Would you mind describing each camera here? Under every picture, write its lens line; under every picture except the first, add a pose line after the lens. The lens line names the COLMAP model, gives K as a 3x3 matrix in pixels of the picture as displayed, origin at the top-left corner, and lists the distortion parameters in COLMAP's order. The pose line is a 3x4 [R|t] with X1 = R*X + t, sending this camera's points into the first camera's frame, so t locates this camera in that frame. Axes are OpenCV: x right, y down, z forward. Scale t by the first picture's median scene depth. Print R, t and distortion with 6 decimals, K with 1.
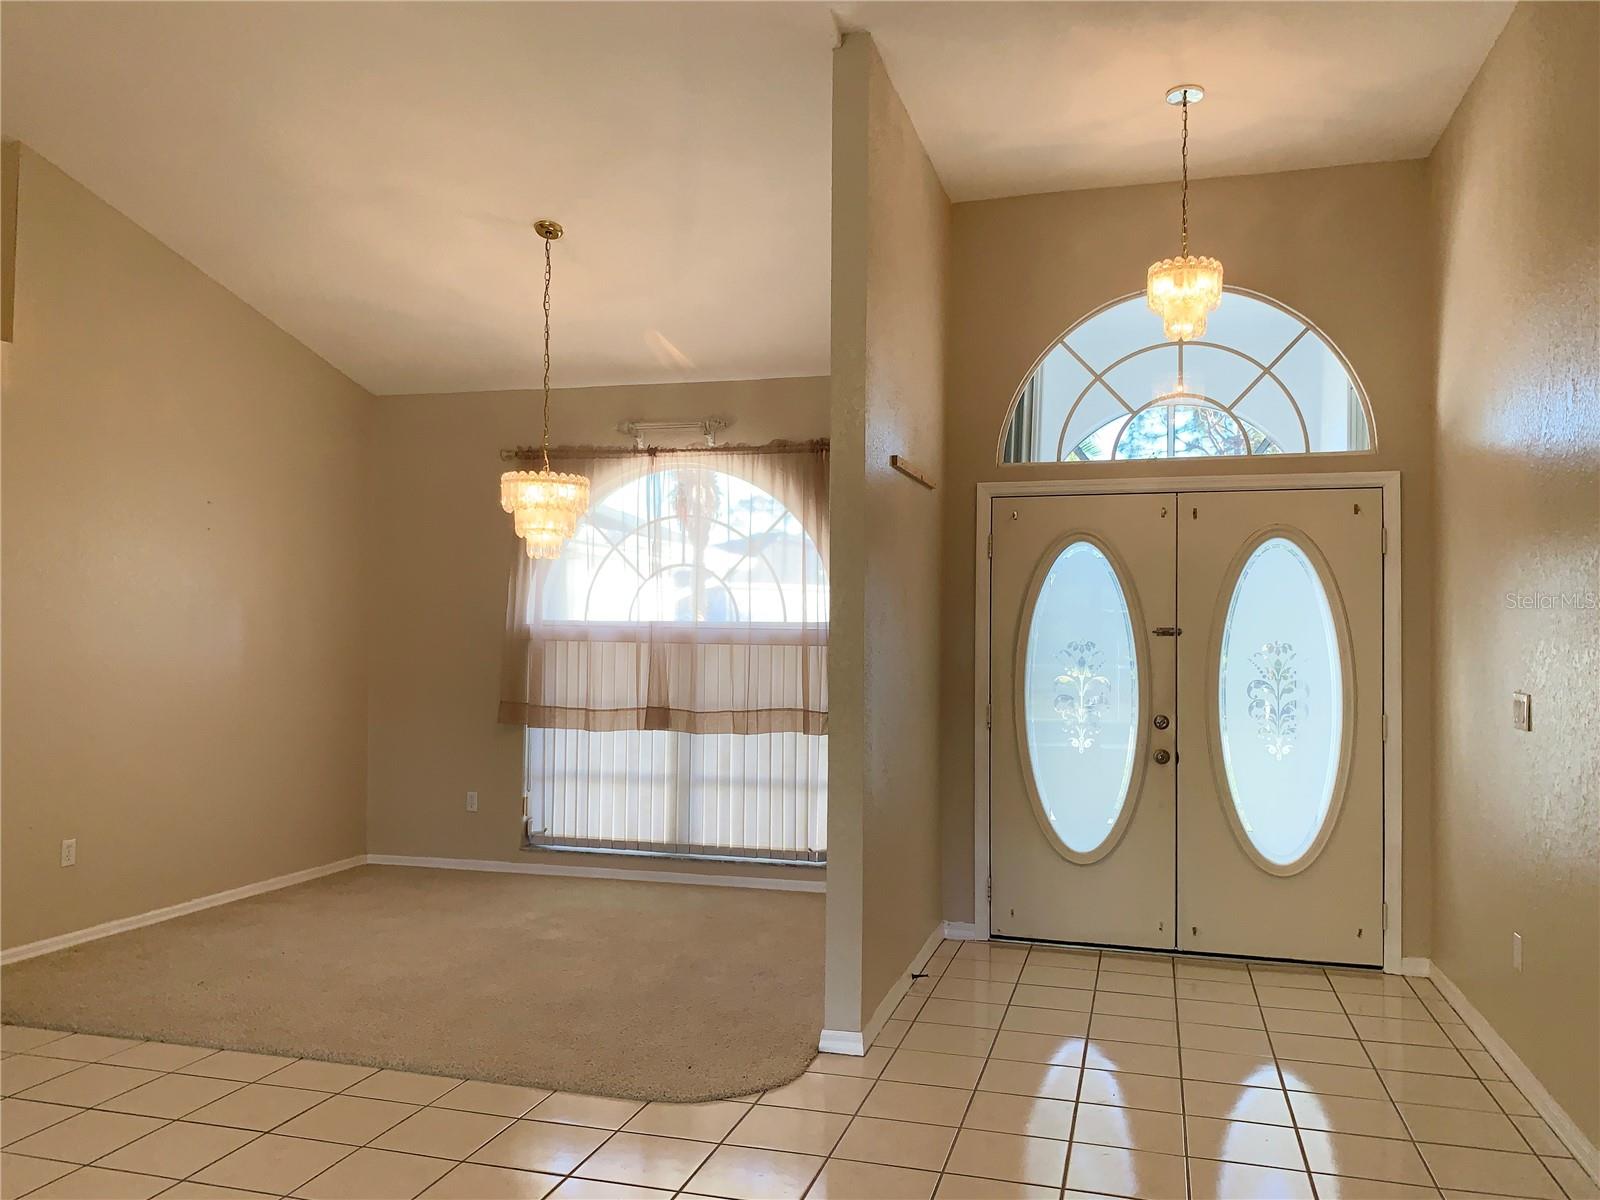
lens RADIAL K [[1219.9, 0, 832.3], [0, 1219.9, 607.0], [0, 0, 1]] dist [0.051694, -0.067583]
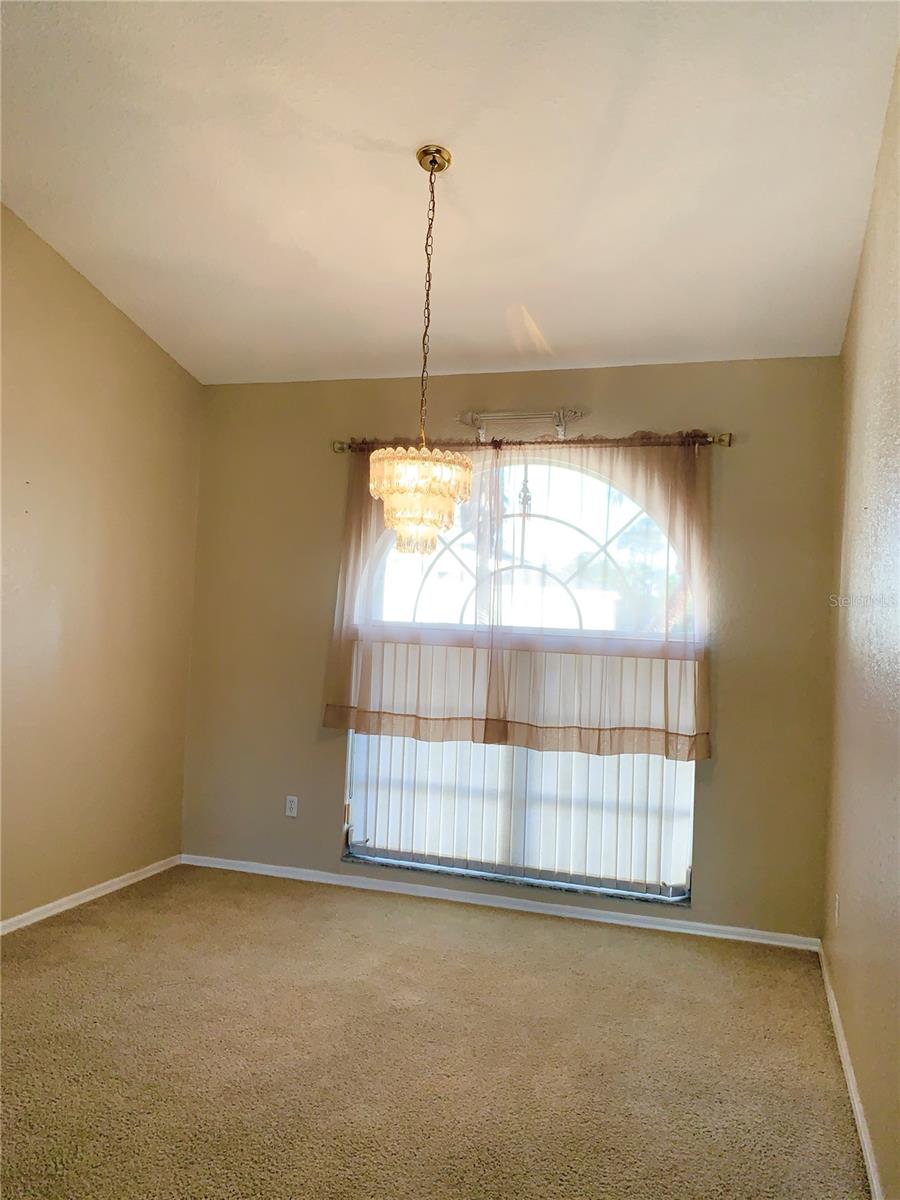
lens RADIAL K [[914.9, 0, 453.4], [0, 914.9, 601.7], [0, 0, 1]] dist [0.051694, -0.067583]
pose [[0.998267, 0.027776, -0.051881, -0.141452], [-0.027684, 0.999614, 0.002495, -0.008047], [0.051930, -0.001055, 0.998650, 0.301905]]
